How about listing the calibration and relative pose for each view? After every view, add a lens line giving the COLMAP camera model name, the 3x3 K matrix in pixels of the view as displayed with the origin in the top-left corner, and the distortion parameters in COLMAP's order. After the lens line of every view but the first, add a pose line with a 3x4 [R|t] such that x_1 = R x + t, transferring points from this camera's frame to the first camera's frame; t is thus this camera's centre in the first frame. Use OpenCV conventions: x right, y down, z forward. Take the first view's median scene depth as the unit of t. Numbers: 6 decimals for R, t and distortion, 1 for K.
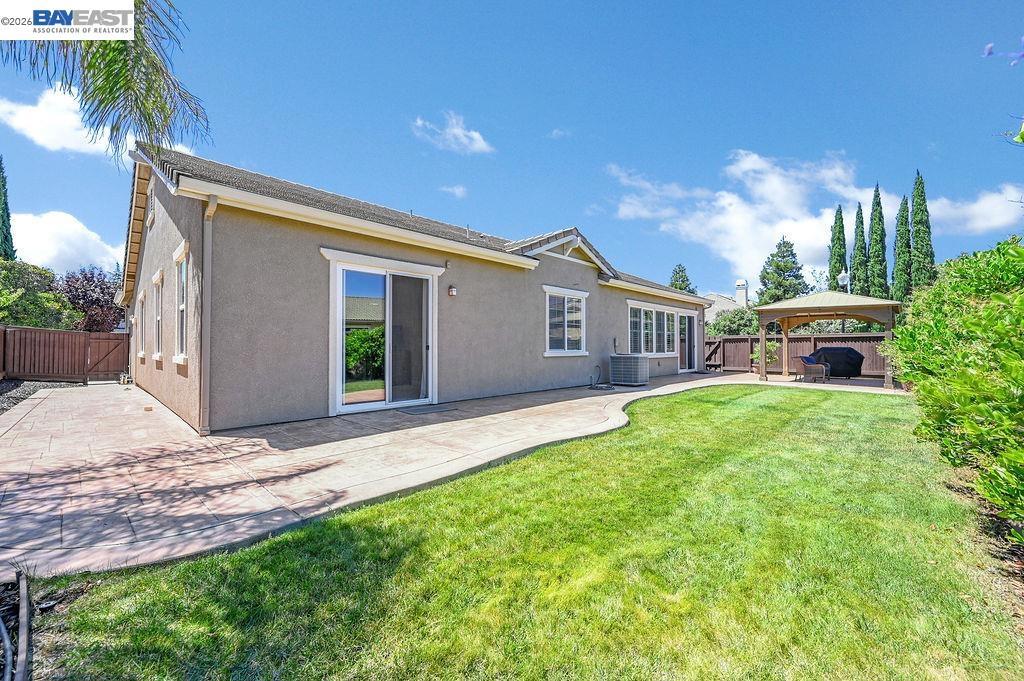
lens RADIAL K [[404.4, 0, 521.0], [0, 404.4, 336.9], [0, 0, 1]] dist [-0.001537, -0.000065]
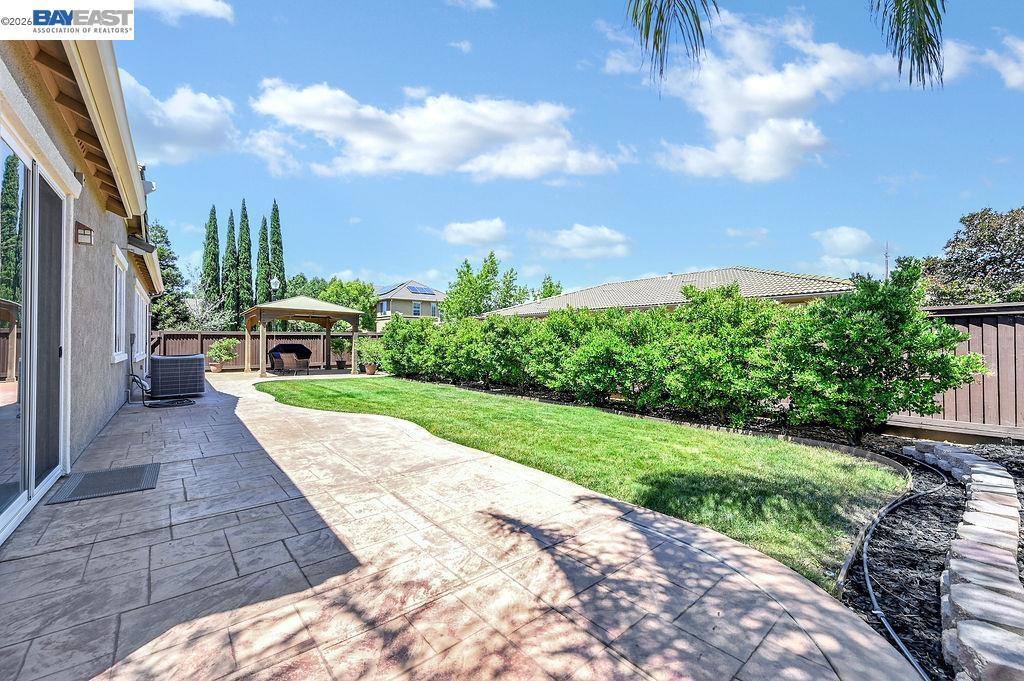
lens RADIAL K [[404.4, 0, 521.0], [0, 404.4, 336.9], [0, 0, 1]] dist [-0.001537, -0.000065]
pose [[0.096260, 0.010093, 0.995305, -0.807458], [-0.021594, 0.999734, -0.008050, 0.001504], [-0.995122, -0.020718, 0.096452, 0.590037]]
